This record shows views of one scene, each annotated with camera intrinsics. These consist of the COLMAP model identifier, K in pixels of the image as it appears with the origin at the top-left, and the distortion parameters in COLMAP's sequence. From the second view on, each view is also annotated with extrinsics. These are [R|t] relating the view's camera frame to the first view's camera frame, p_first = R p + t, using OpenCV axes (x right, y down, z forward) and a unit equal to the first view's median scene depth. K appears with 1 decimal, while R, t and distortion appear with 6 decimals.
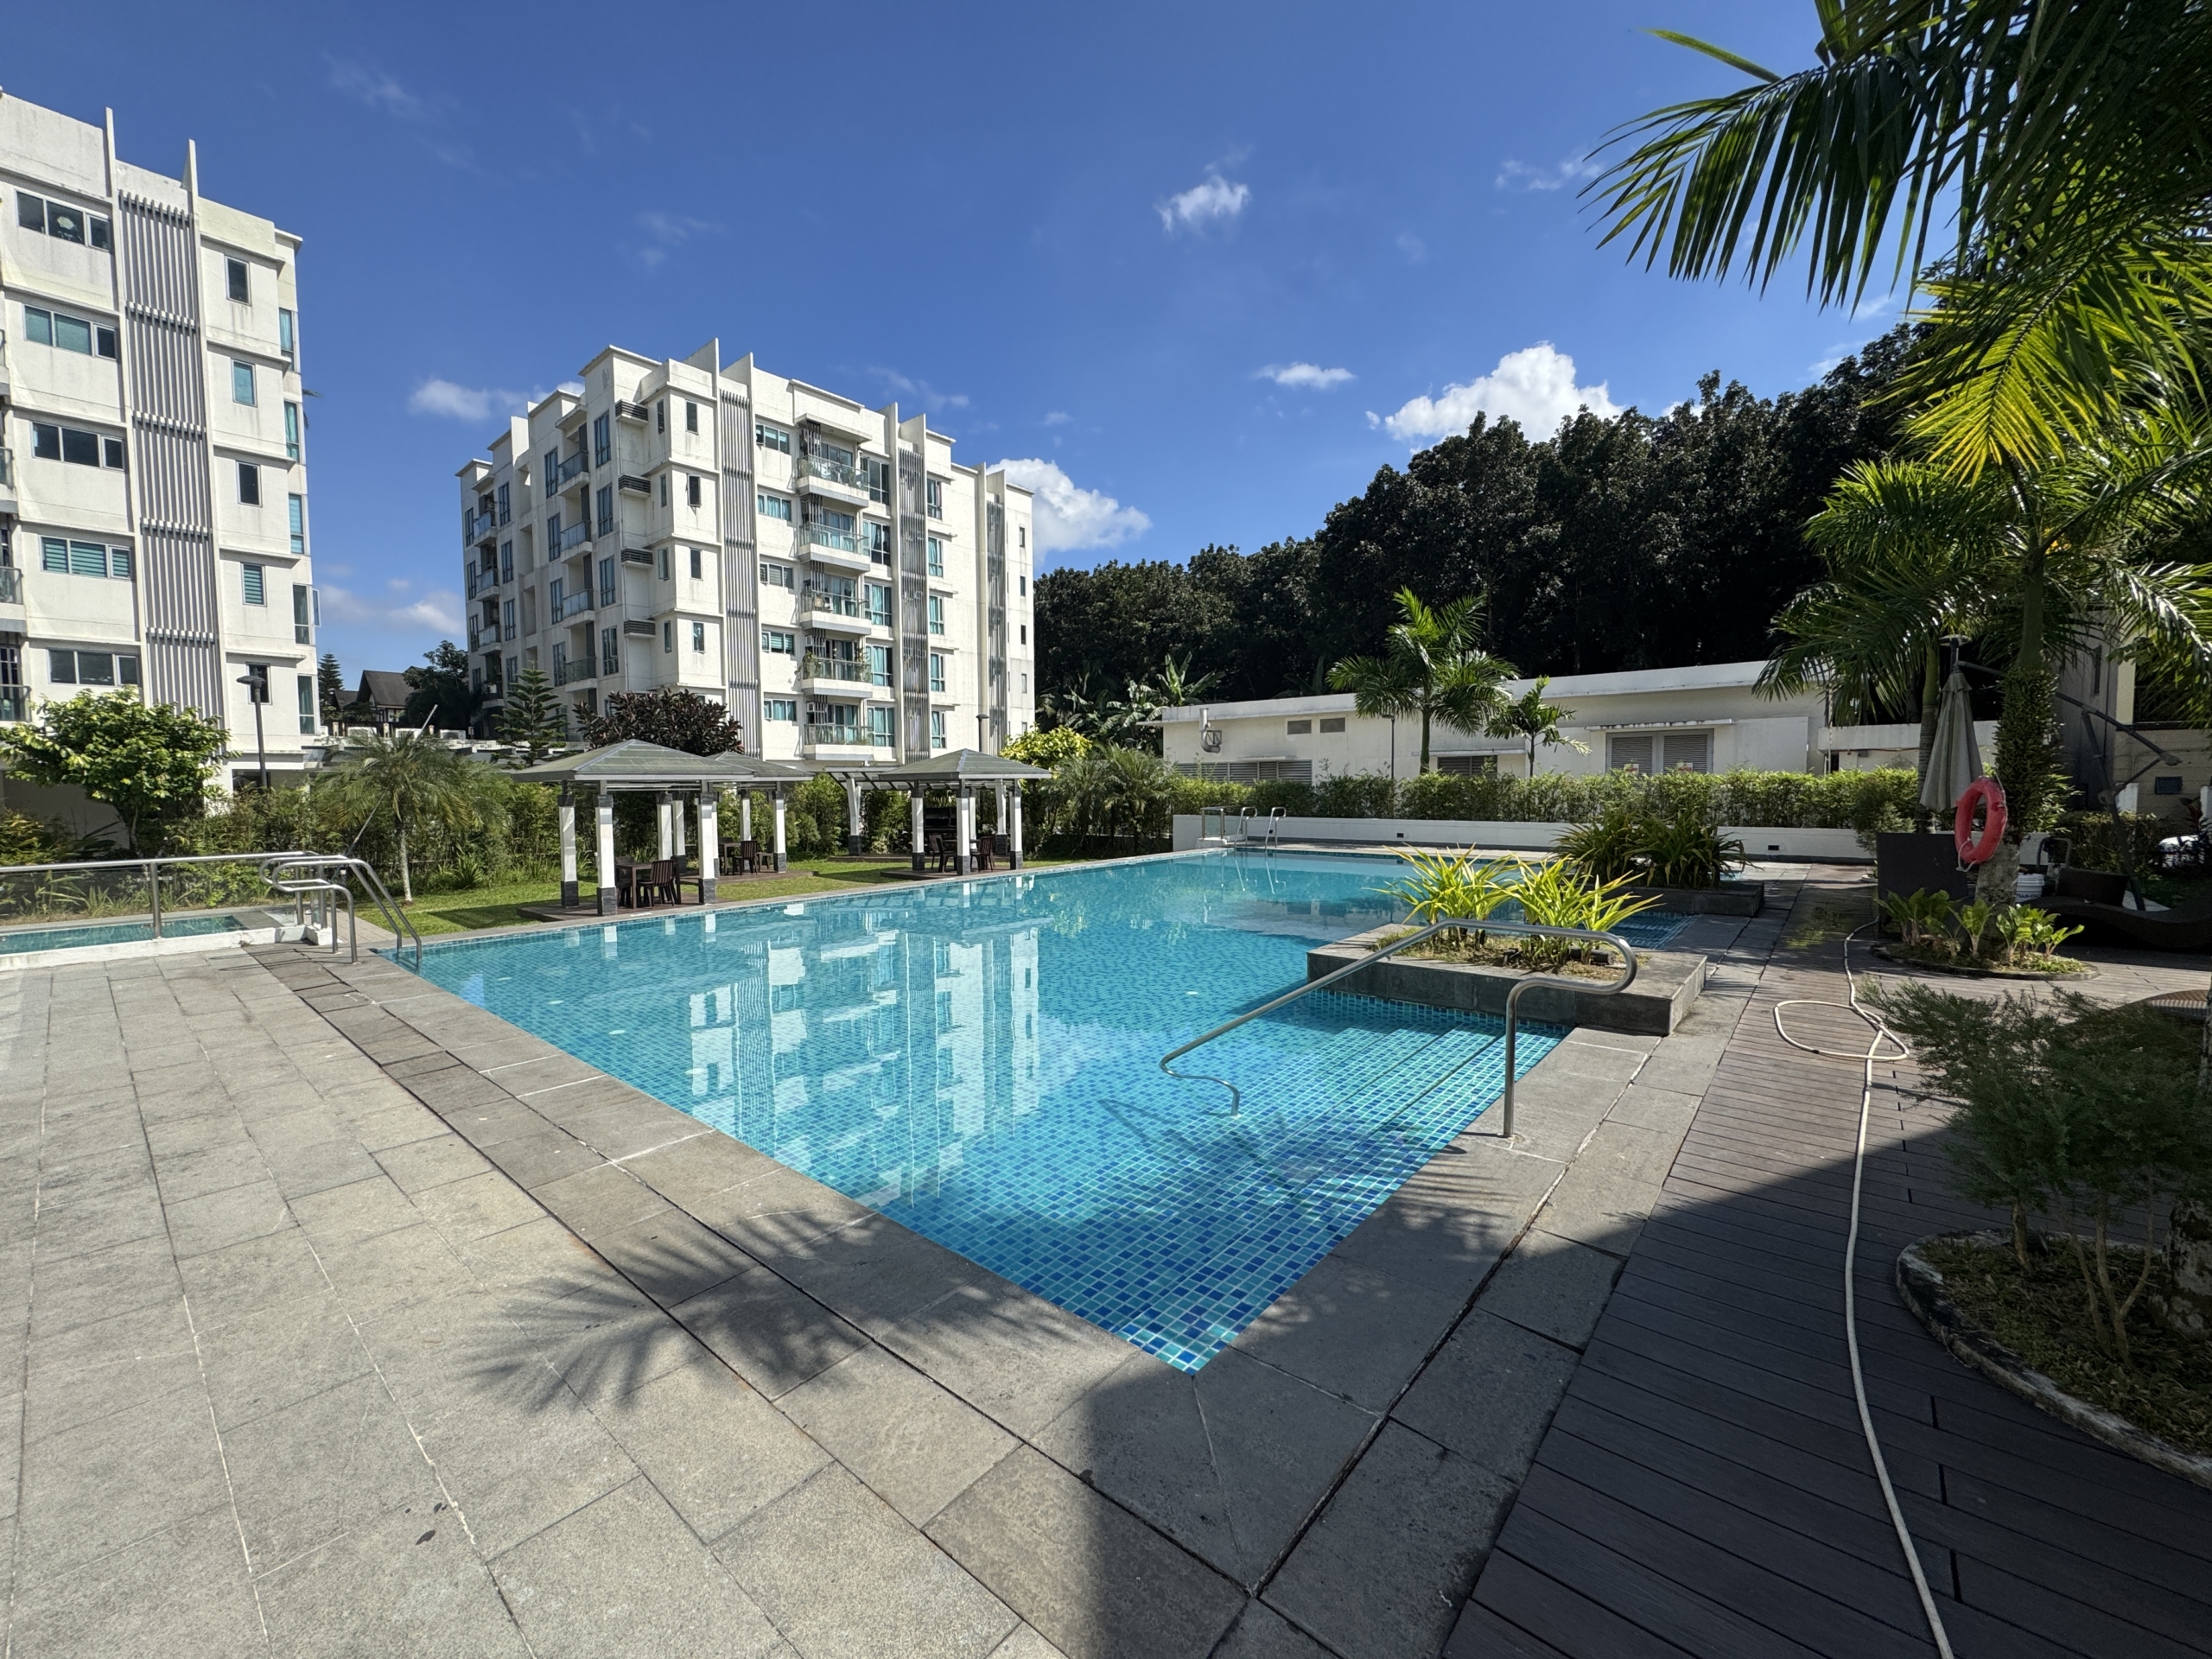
lens RADIAL K [[877.8, 0, 1100.8], [0, 877.8, 827.3], [0, 0, 1]] dist [-0.001457, -0.000612]
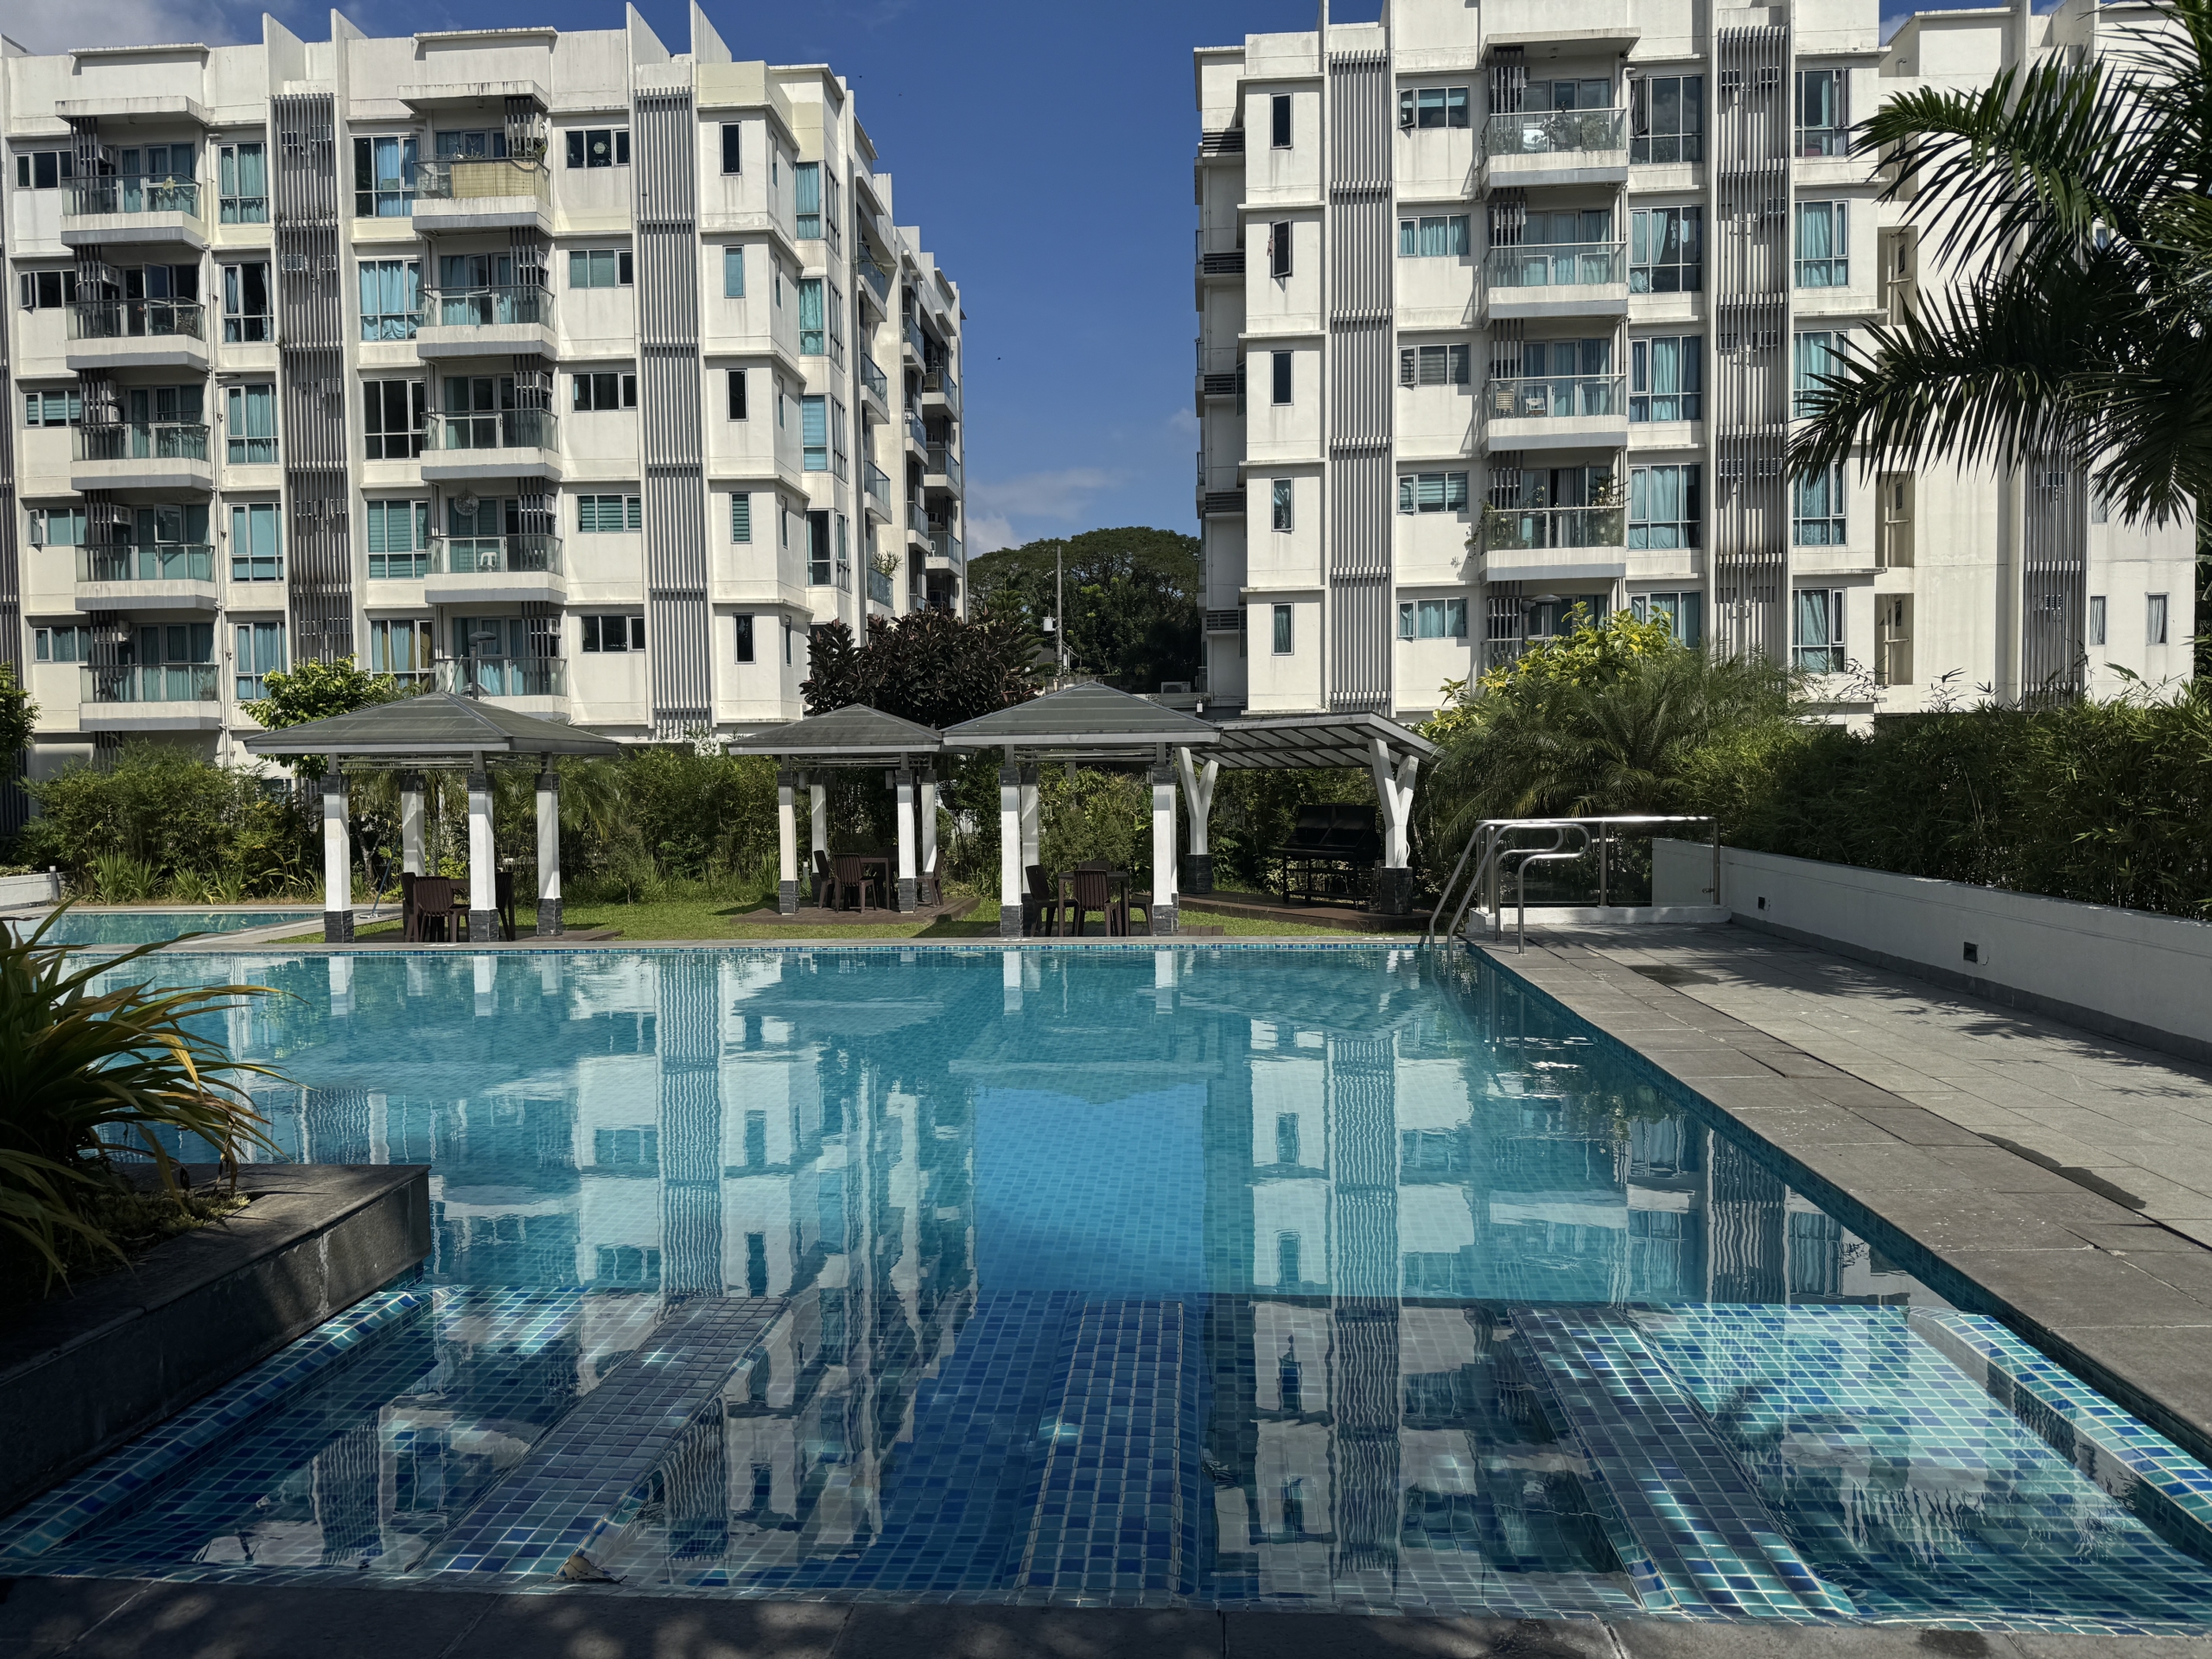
lens RADIAL K [[1509.1, 0, 1106.0], [0, 1509.1, 829.5], [0, 0, 1]] dist [0.096843, -0.144365]
pose [[0.591870, 0.035007, -0.805273, 0.274201], [-0.034256, 0.999246, 0.018261, -0.014472], [0.805306, 0.016777, 0.592623, 0.294327]]
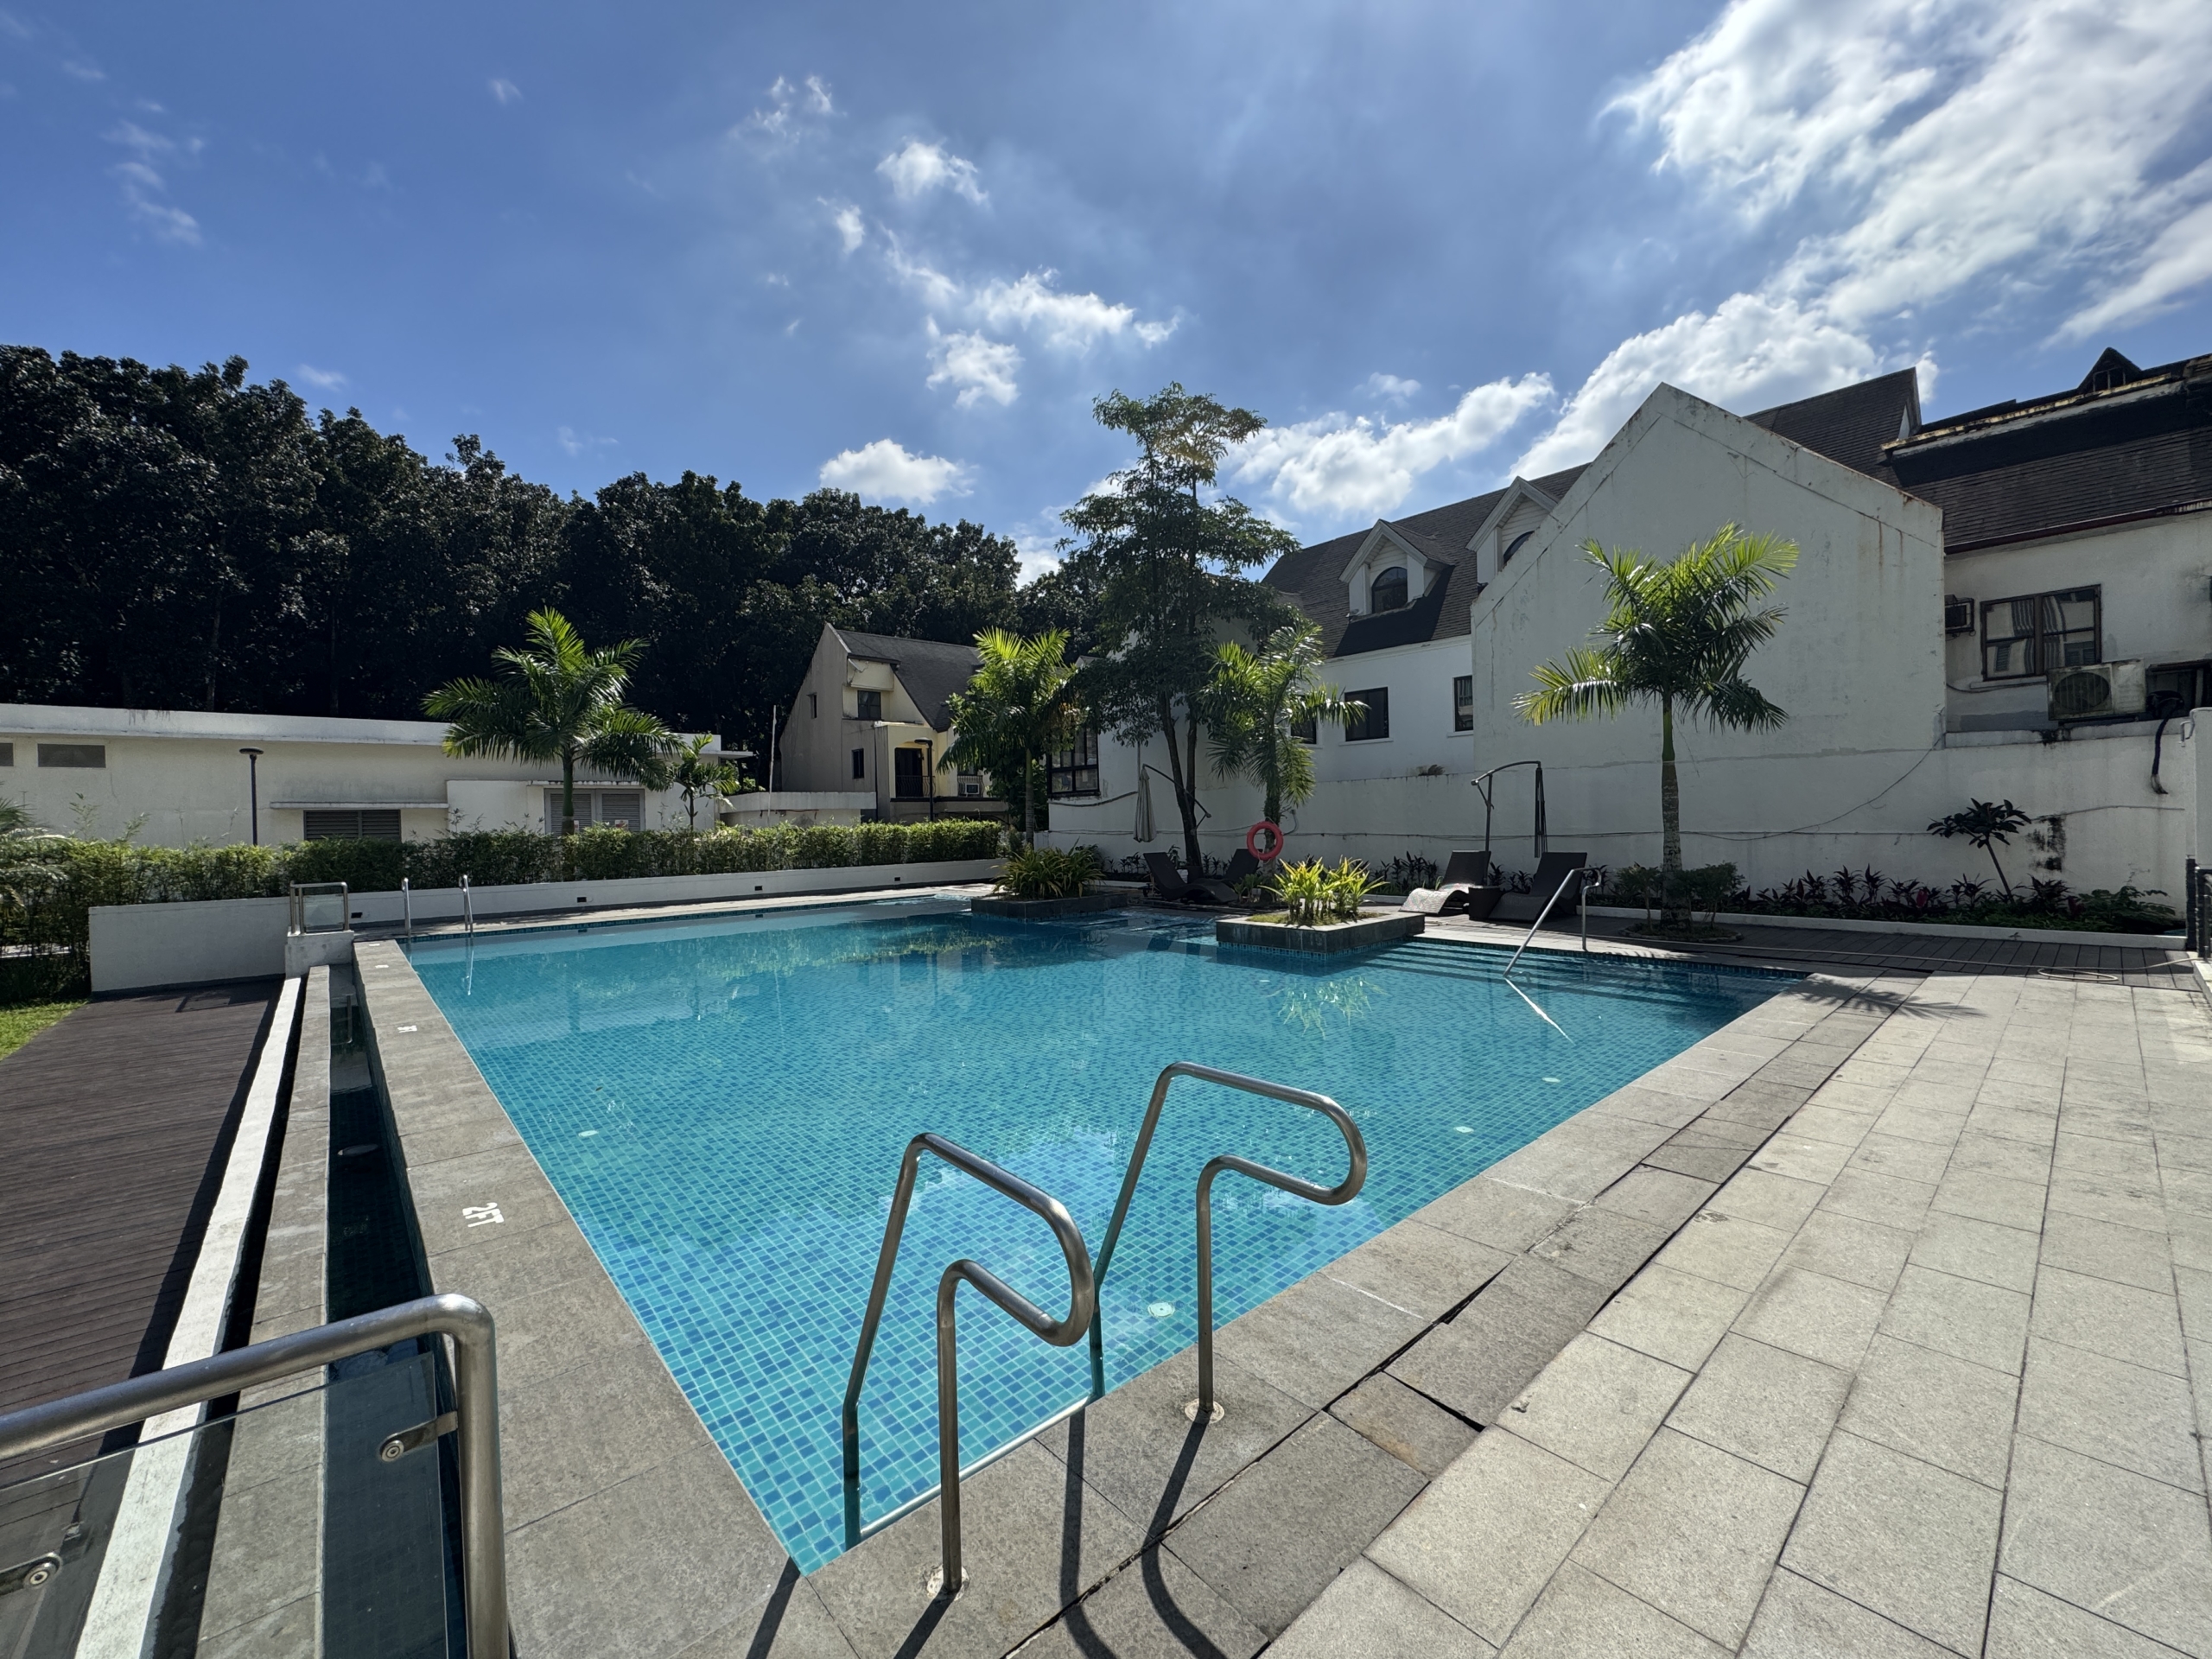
lens RADIAL K [[882.7, 0, 1106.0], [0, 882.7, 829.5], [0, 0, 1]] dist [-0.002032, -0.000211]
pose [[0.142176, -0.000790, 0.989841, -0.228695], [0.070811, 0.997446, -0.009374, -0.007816], [-0.987305, 0.071425, 0.141868, 0.193952]]
